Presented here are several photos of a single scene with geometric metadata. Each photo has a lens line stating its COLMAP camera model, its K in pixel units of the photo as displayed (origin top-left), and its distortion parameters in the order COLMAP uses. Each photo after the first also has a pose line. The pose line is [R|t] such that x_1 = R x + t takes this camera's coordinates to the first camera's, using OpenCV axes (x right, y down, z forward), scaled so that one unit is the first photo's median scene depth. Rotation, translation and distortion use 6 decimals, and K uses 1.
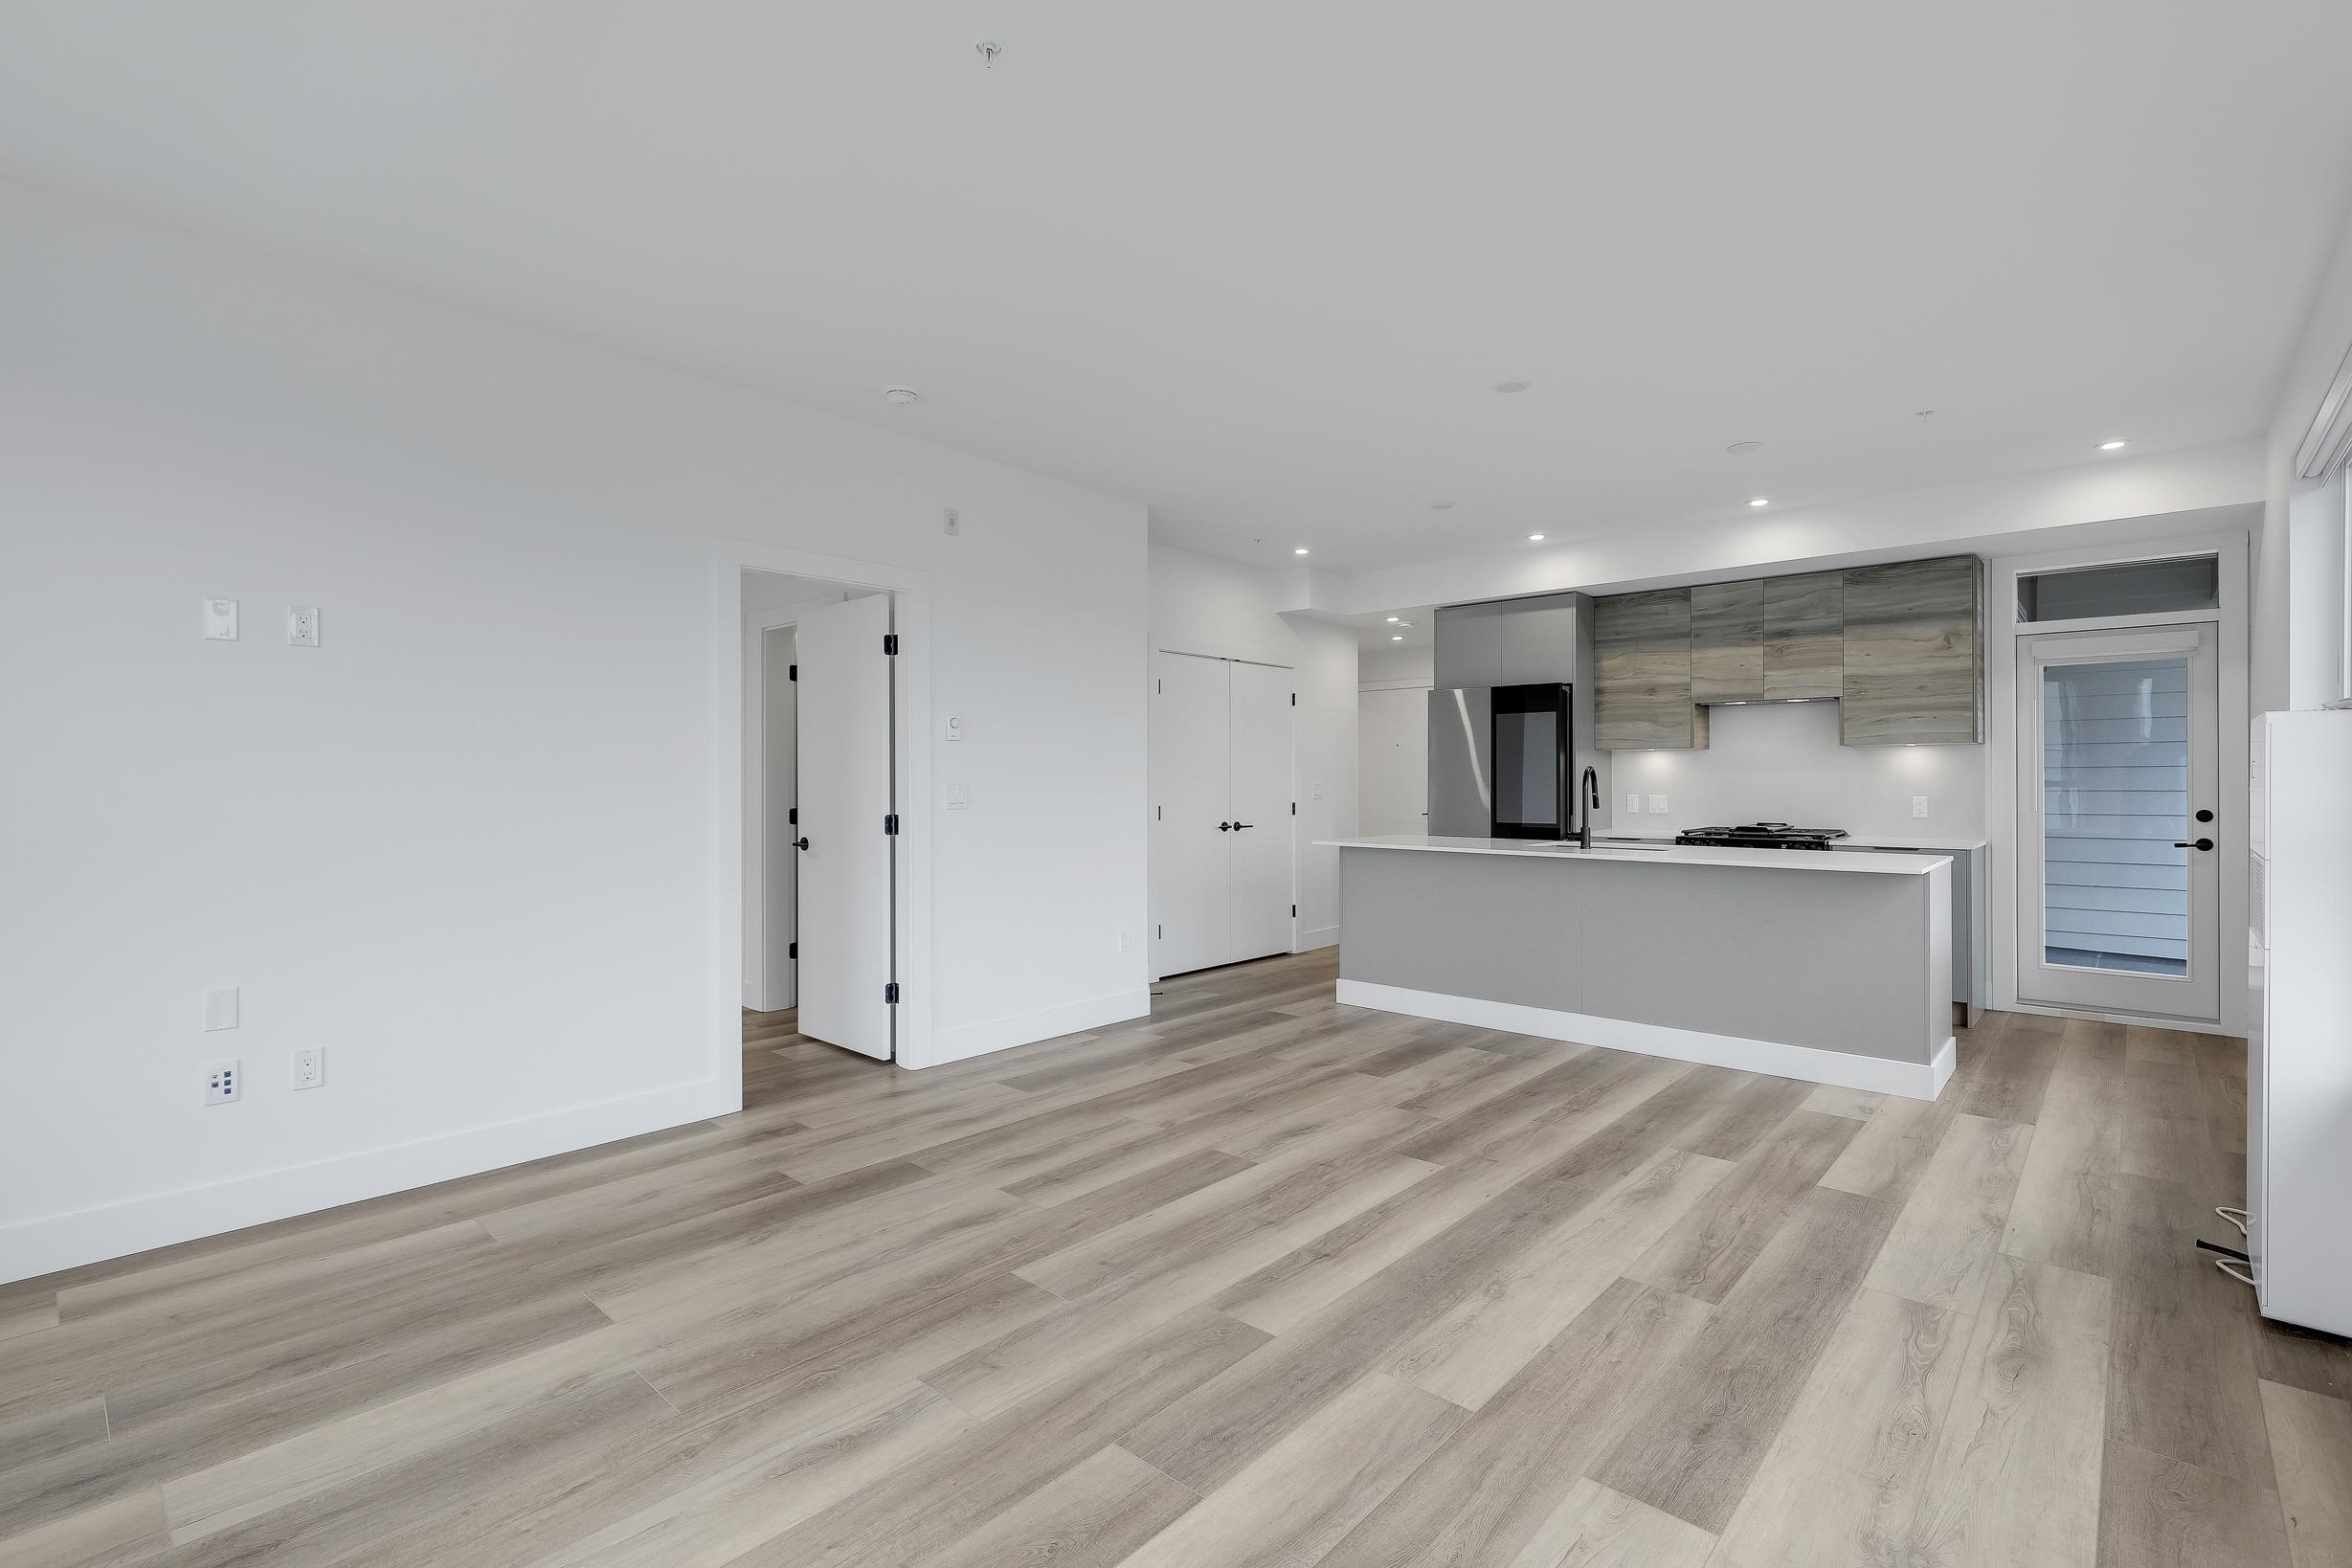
lens RADIAL K [[1061.9, 0, 1180.4], [0, 1061.9, 777.2], [0, 0, 1]] dist [0.003319, -0.001707]
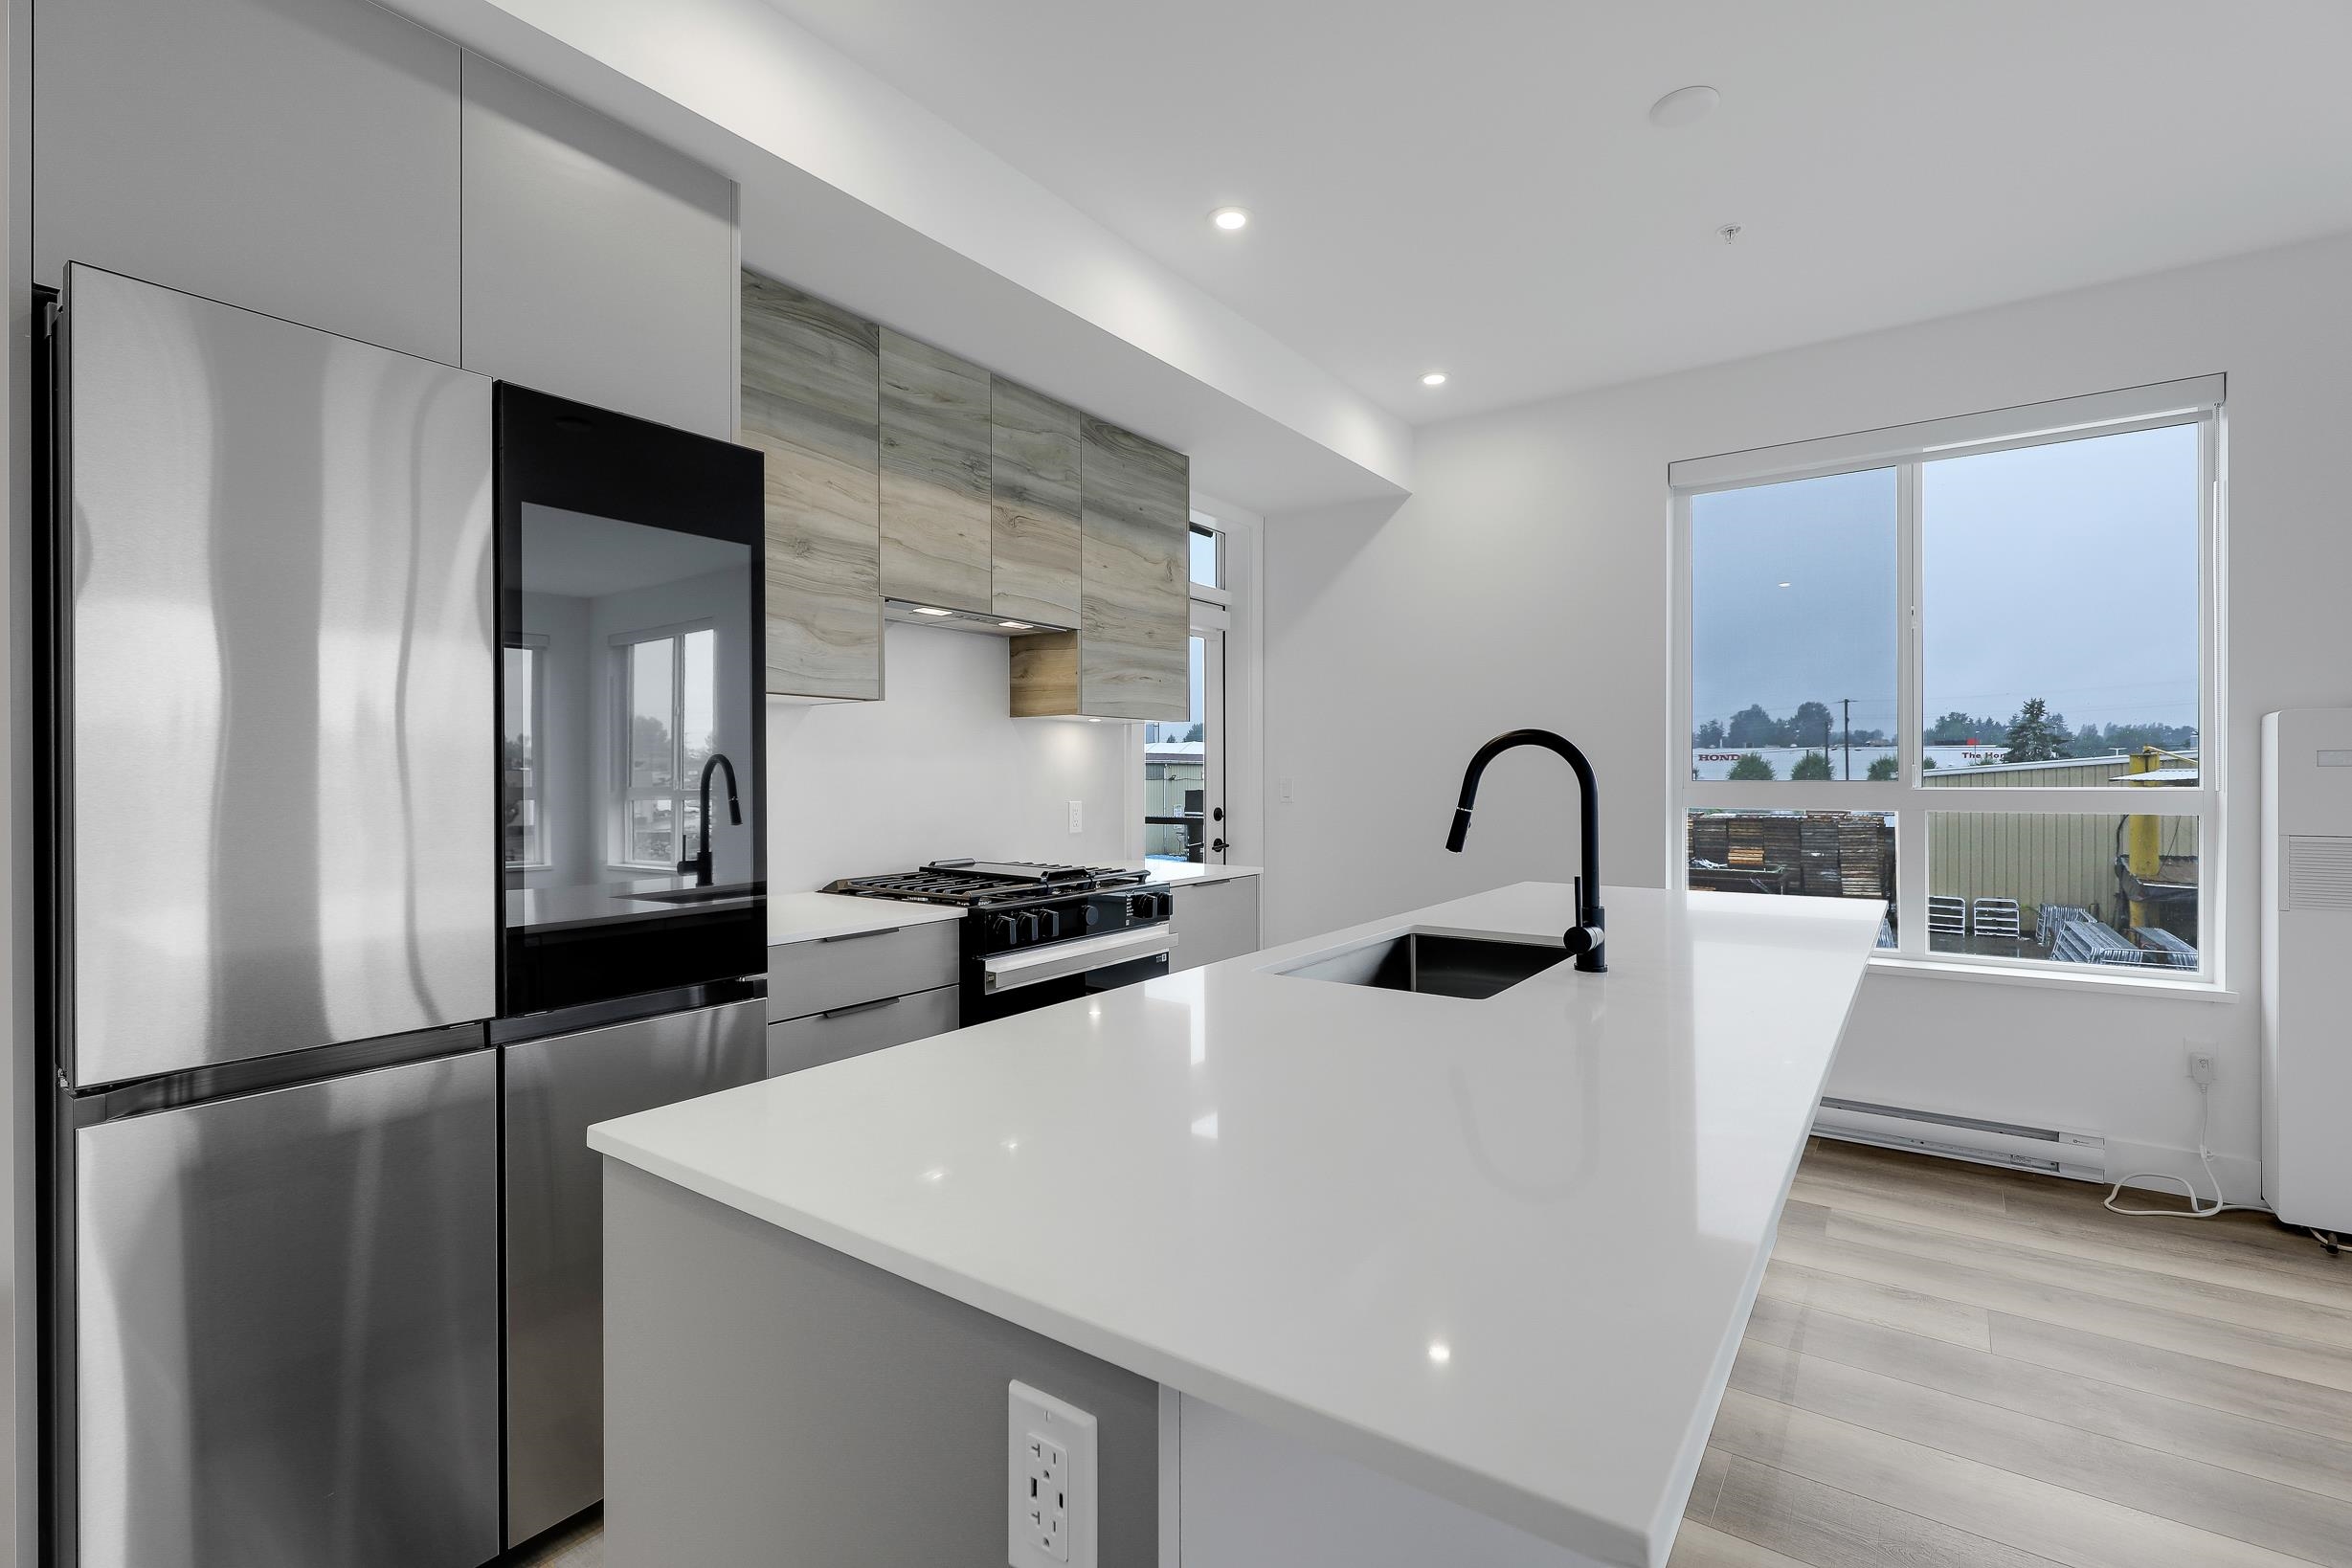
lens RADIAL K [[1061.9, 0, 1188.8], [0, 1061.9, 773.8], [0, 0, 1]] dist [0.003319, -0.001707]
pose [[-0.115300, 0.004672, 0.993320, 0.049089], [0.002331, 0.999987, -0.004433, 0.004934], [-0.993328, 0.001804, -0.115310, 1.074363]]
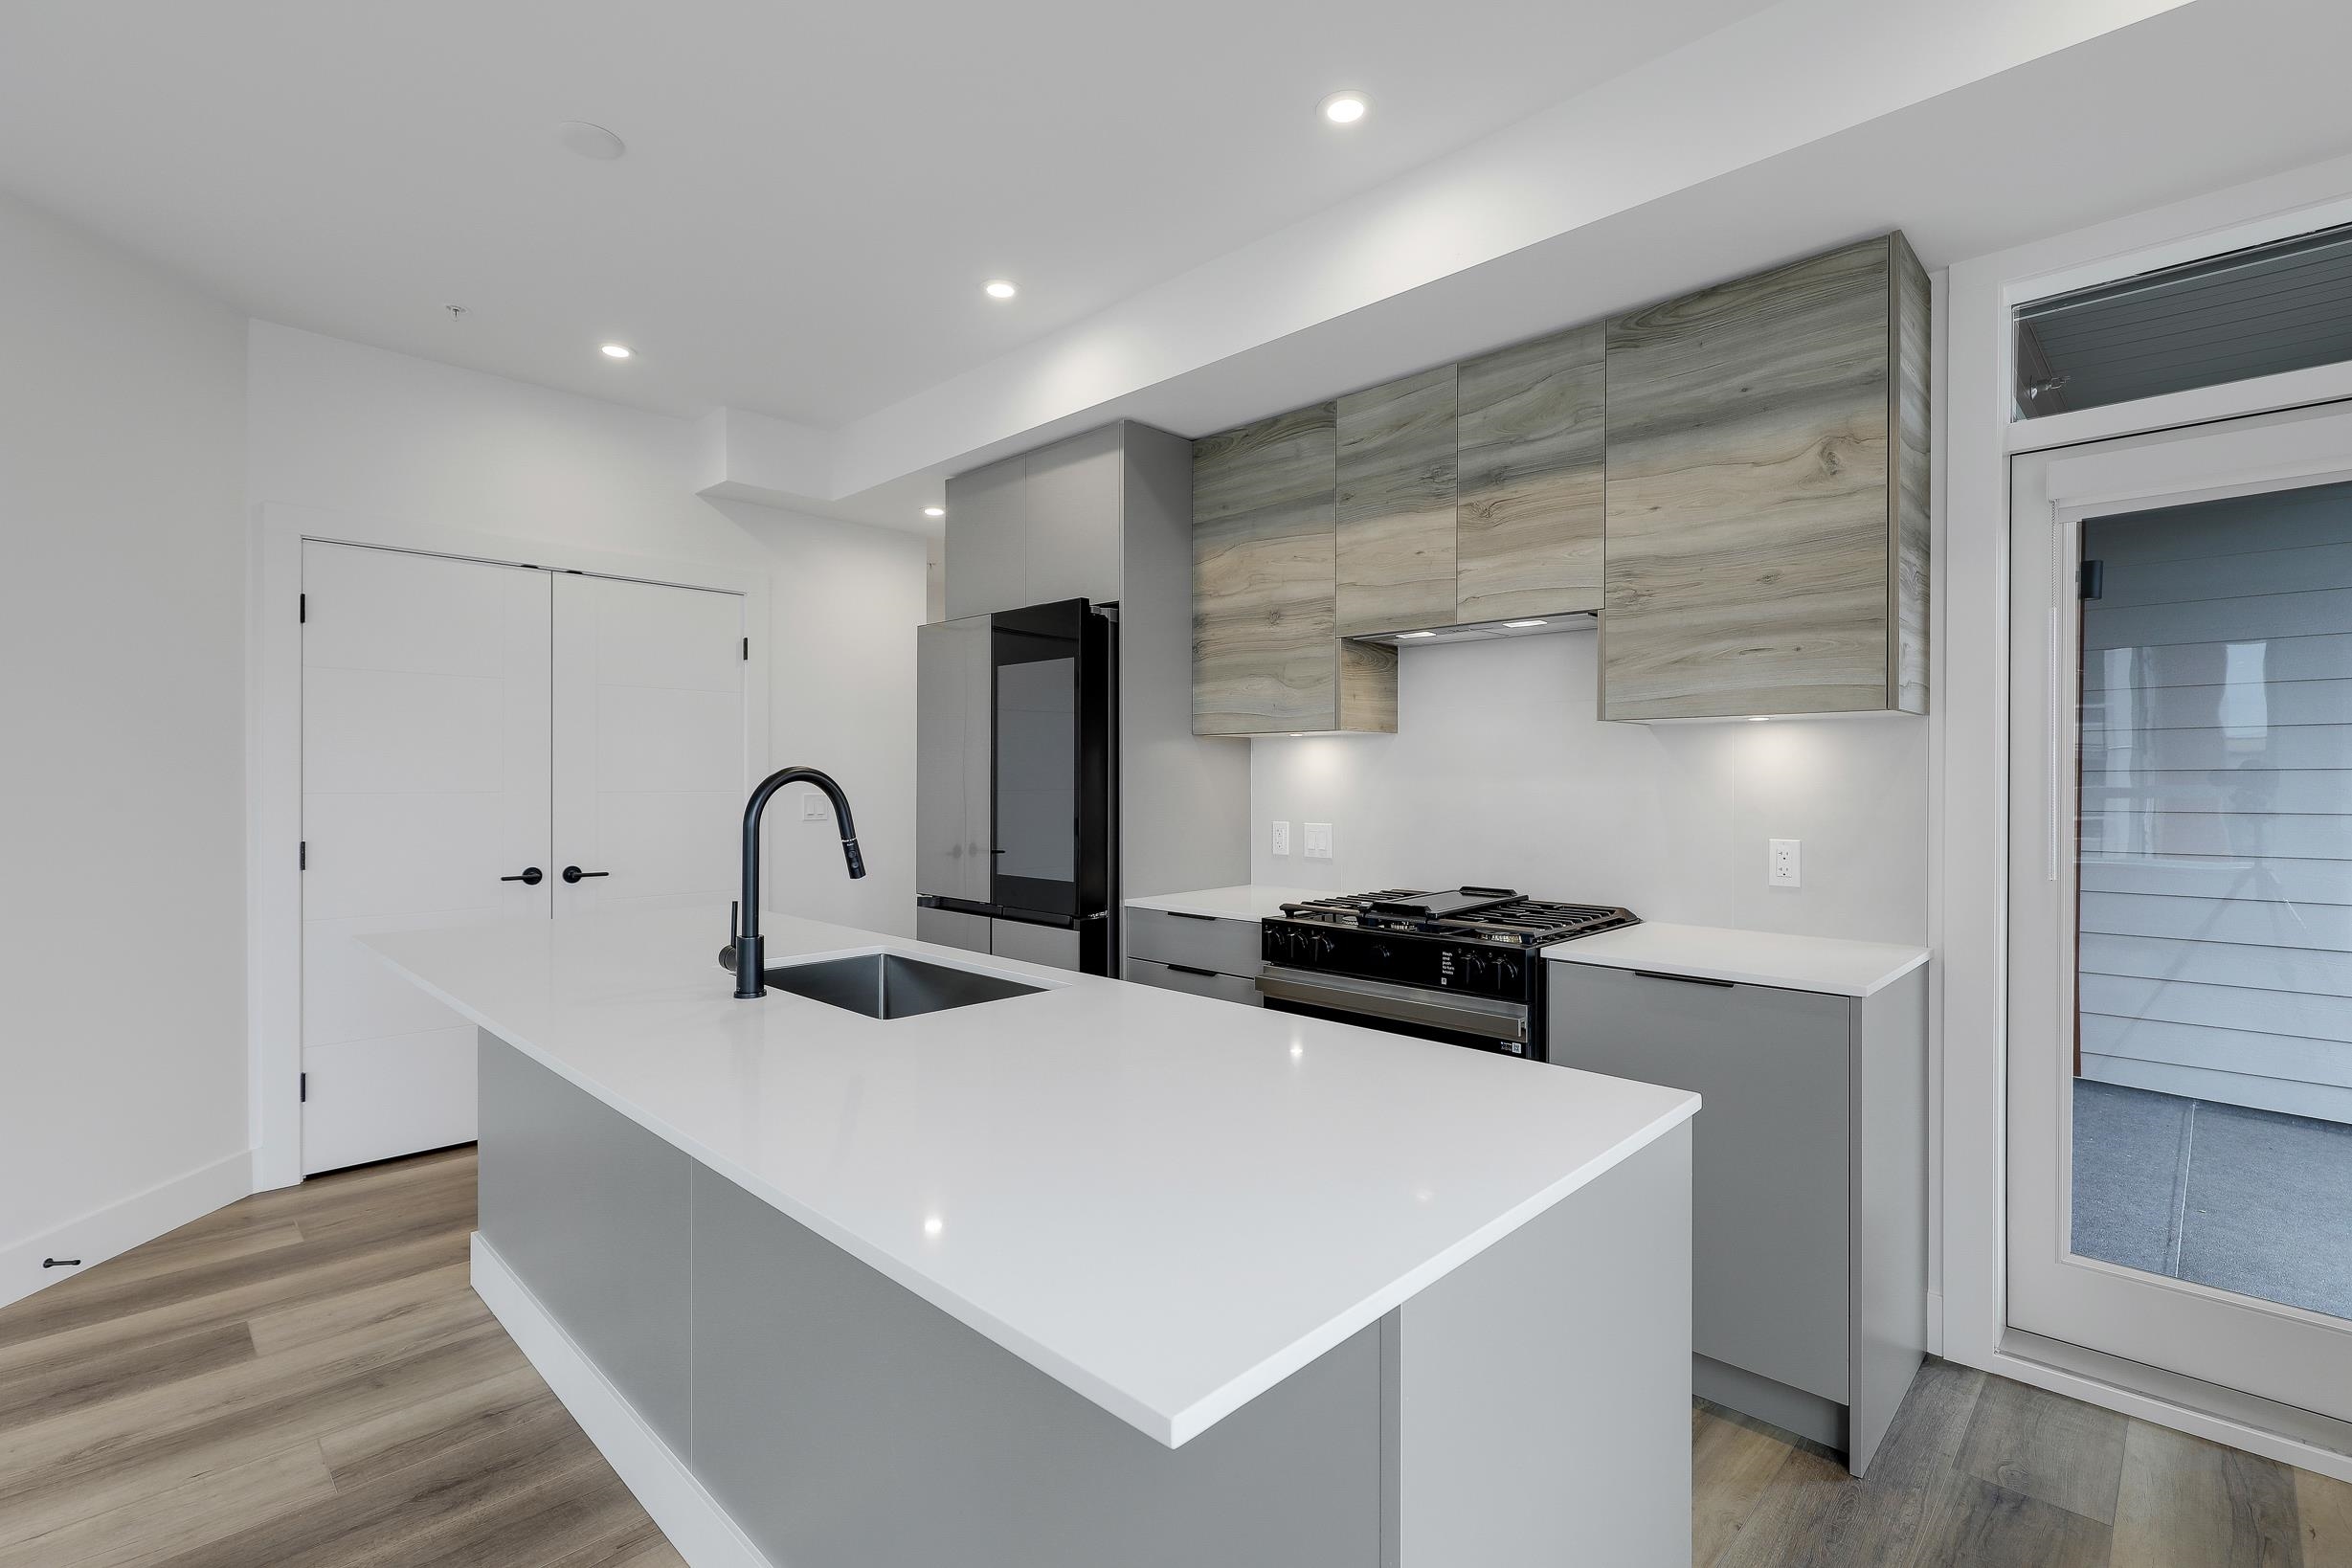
lens RADIAL K [[1061.9, 0, 1178.3], [0, 1061.9, 784.4], [0, 0, 1]] dist [0.003319, -0.001707]
pose [[0.999182, 0.003784, -0.040252, 0.497262], [-0.003486, 0.999966, 0.007461, -0.007021], [0.040279, -0.007315, 0.999162, 0.593793]]
